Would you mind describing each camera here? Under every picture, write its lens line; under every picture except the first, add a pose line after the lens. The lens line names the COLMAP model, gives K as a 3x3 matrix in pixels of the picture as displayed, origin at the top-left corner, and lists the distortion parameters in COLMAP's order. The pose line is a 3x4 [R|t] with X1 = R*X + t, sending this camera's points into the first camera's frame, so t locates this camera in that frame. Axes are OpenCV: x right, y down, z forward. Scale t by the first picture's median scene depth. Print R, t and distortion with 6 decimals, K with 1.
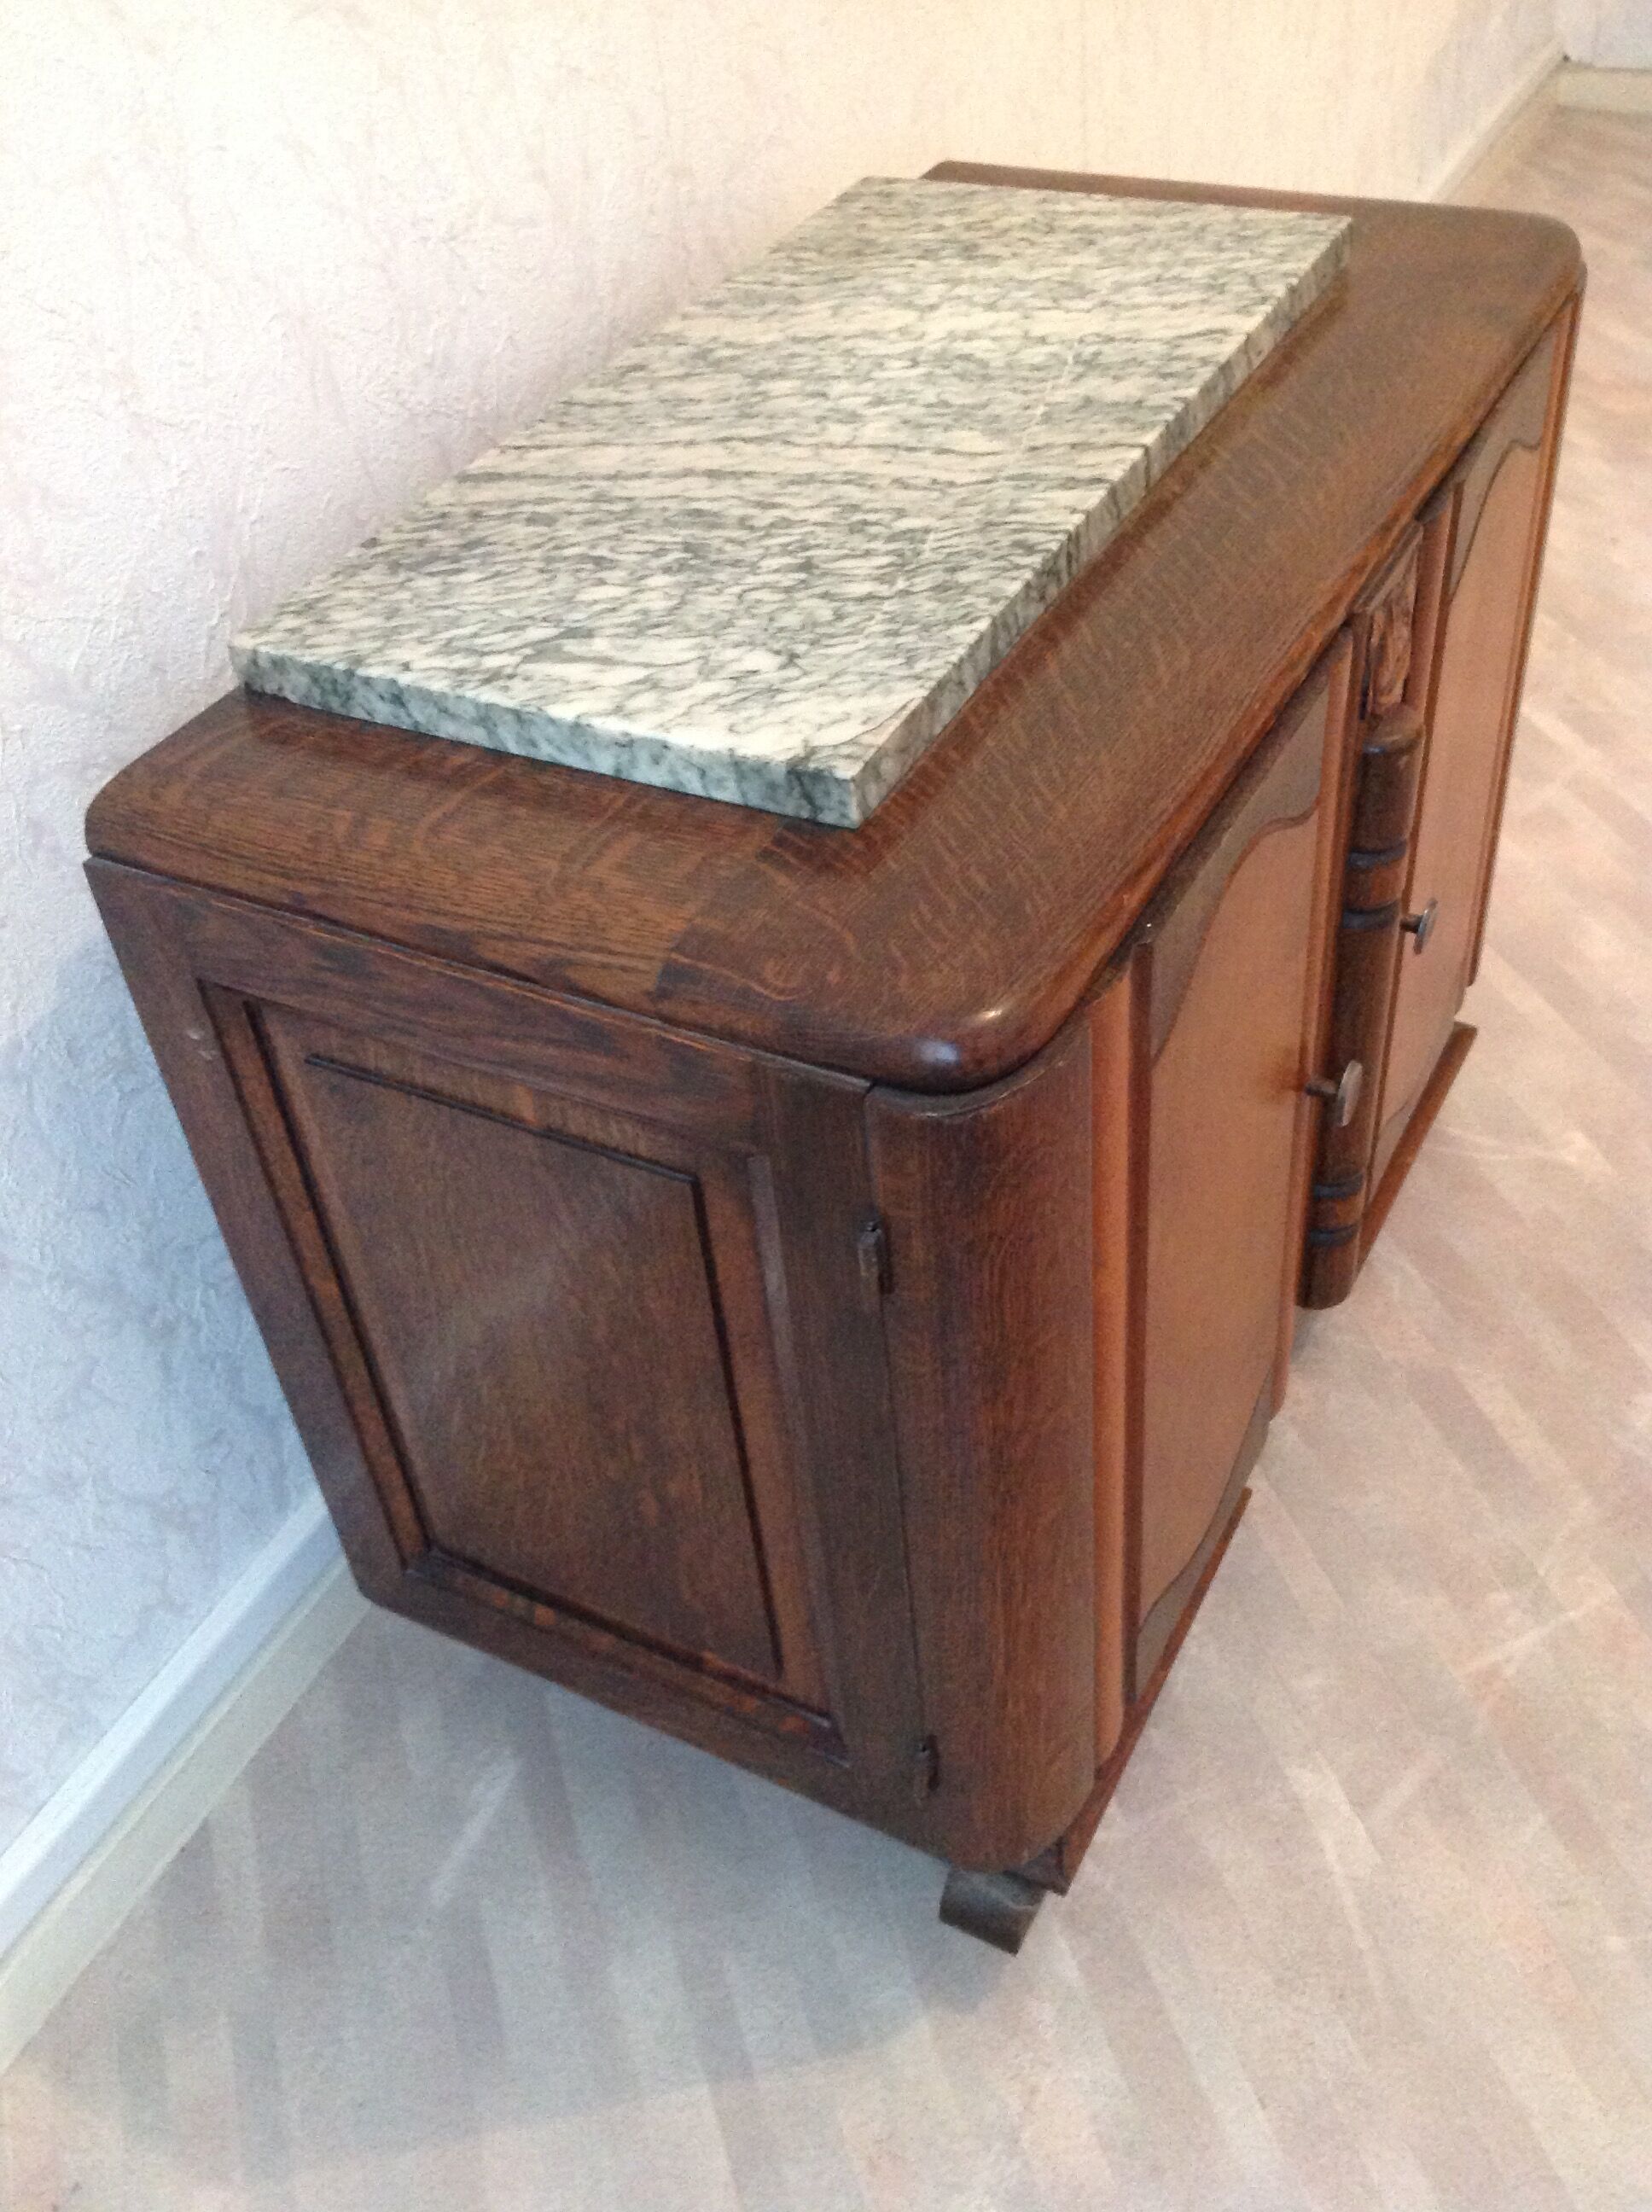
lens RADIAL K [[2090.3, 0, 826.0], [0, 2090.3, 1106.0], [0, 0, 1]] dist [0.155716, -0.388286]
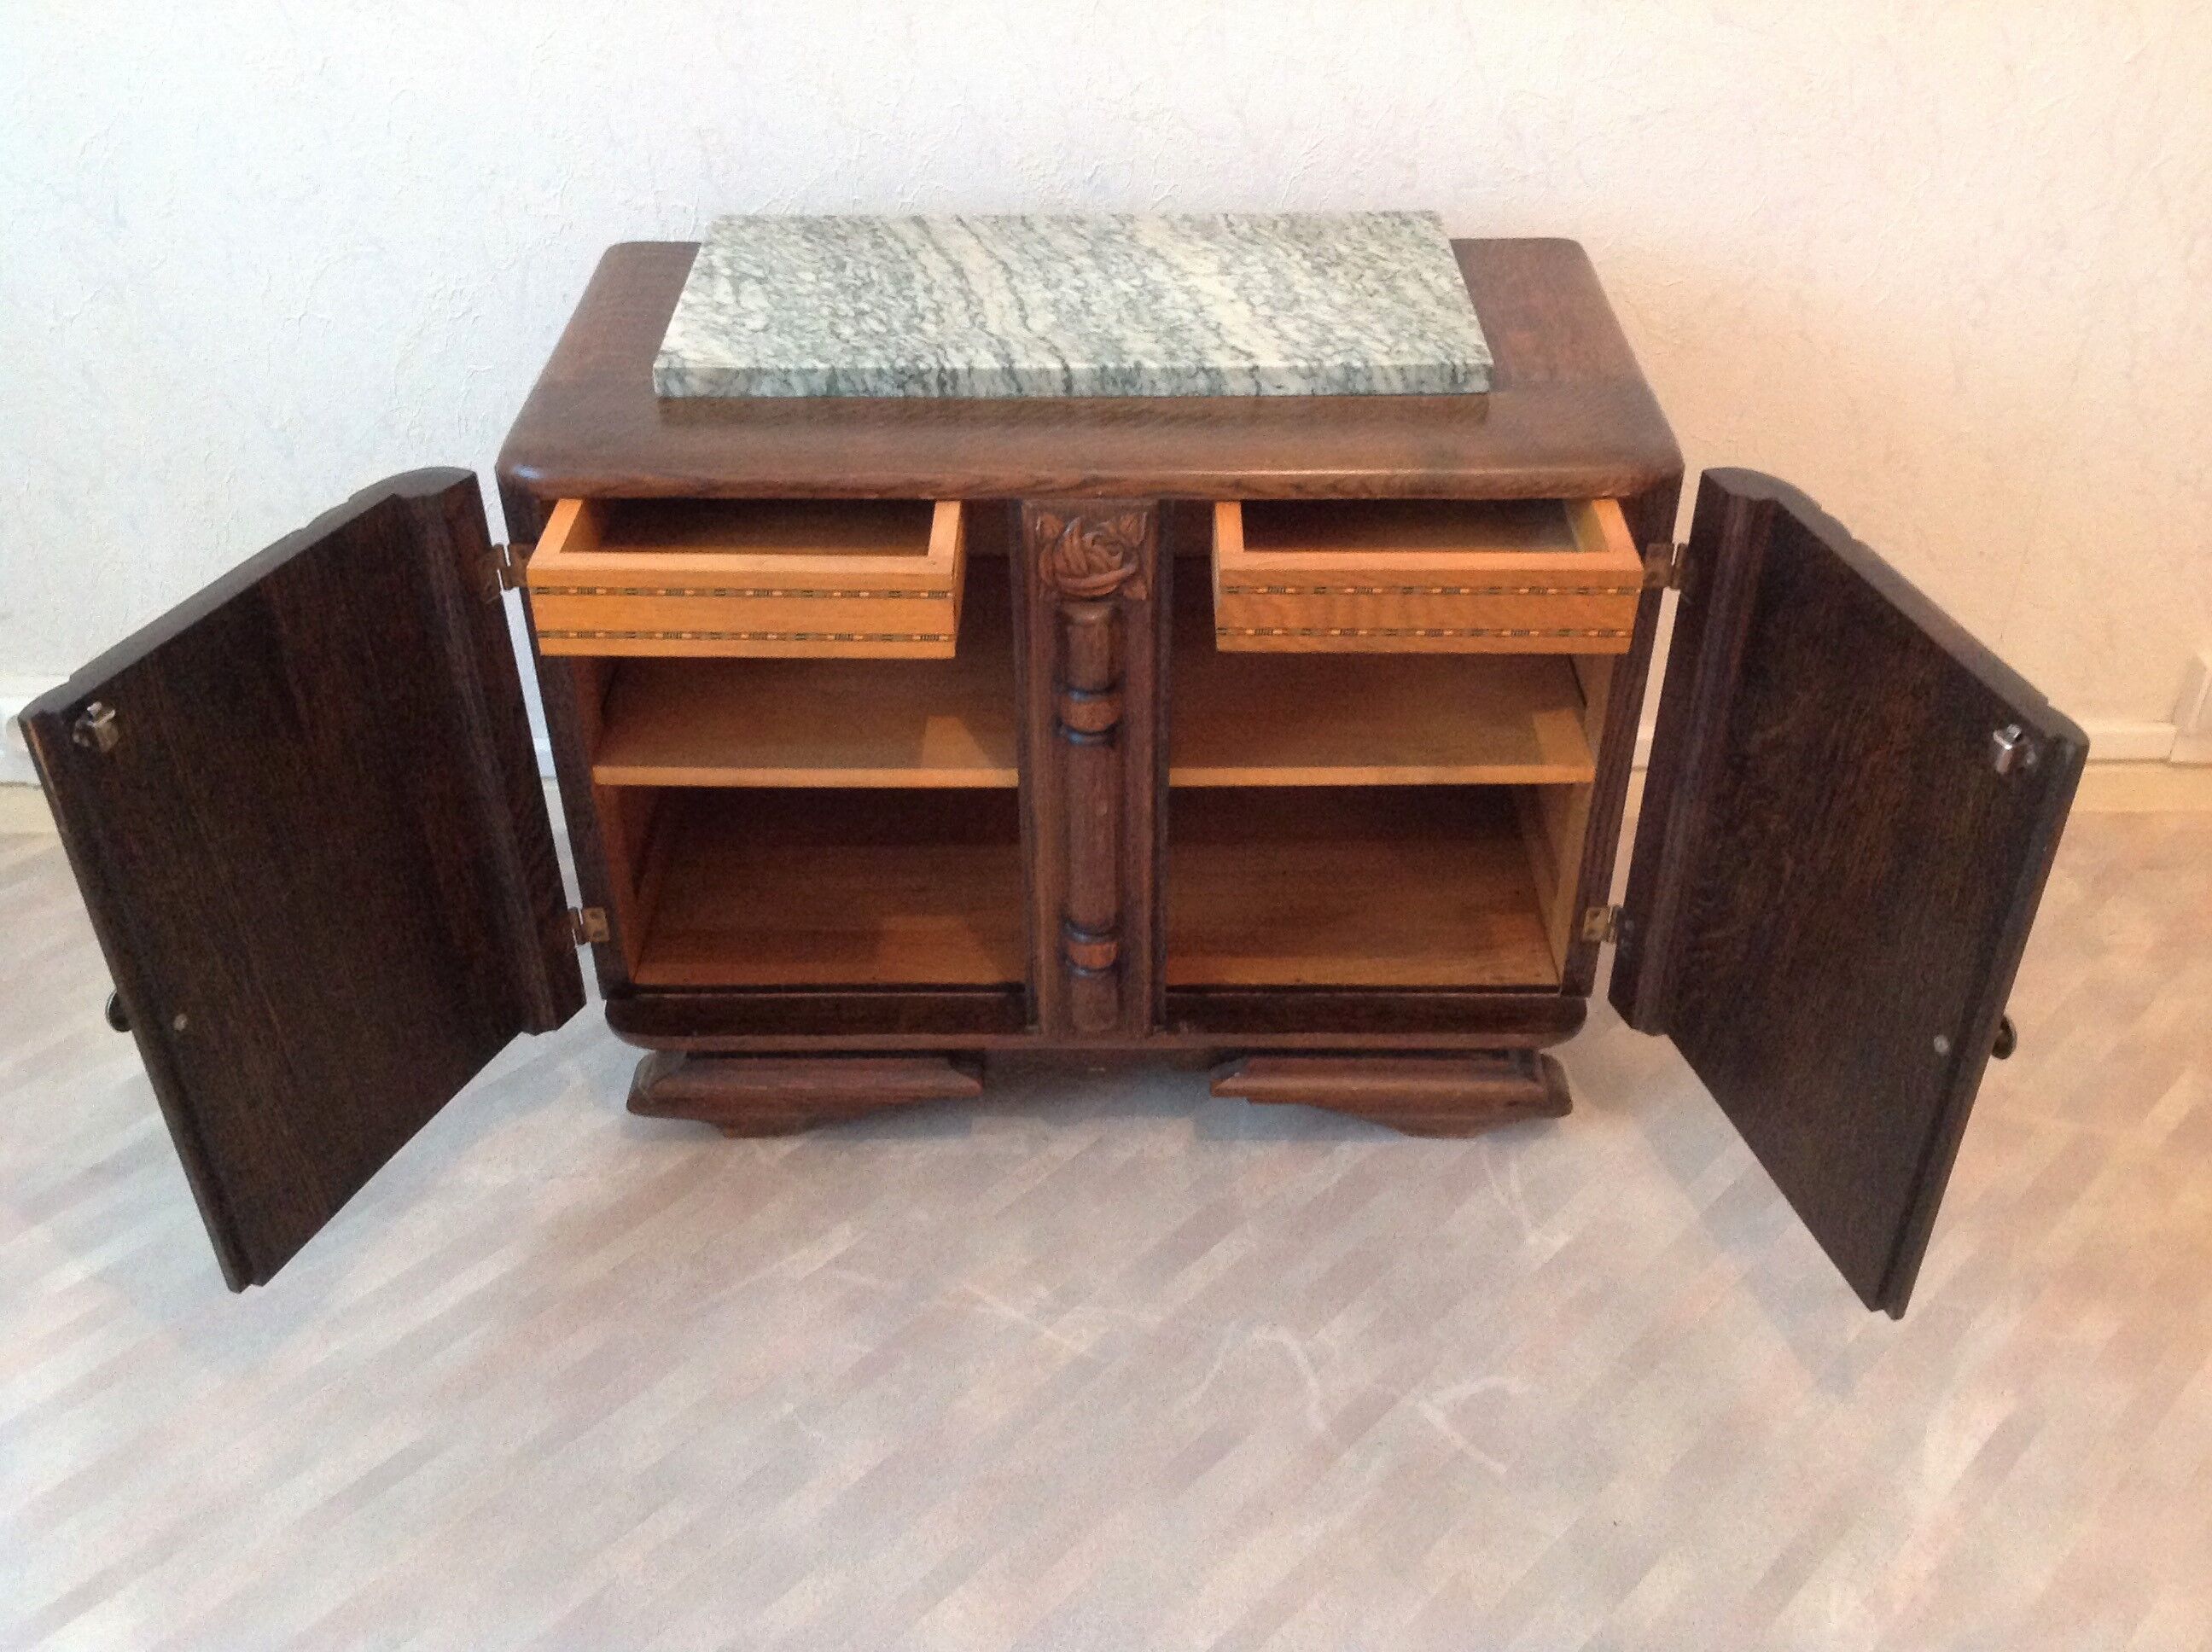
lens RADIAL K [[2090.3, 0, 1111.9], [0, 2090.3, 815.7], [0, 0, 1]] dist [0.155716, -0.388286]
pose [[0.471892, 0.582287, -0.662012, 1.396344], [-0.604606, 0.760229, 0.237703, -0.450191], [0.641692, 0.288087, 0.710800, 0.009307]]
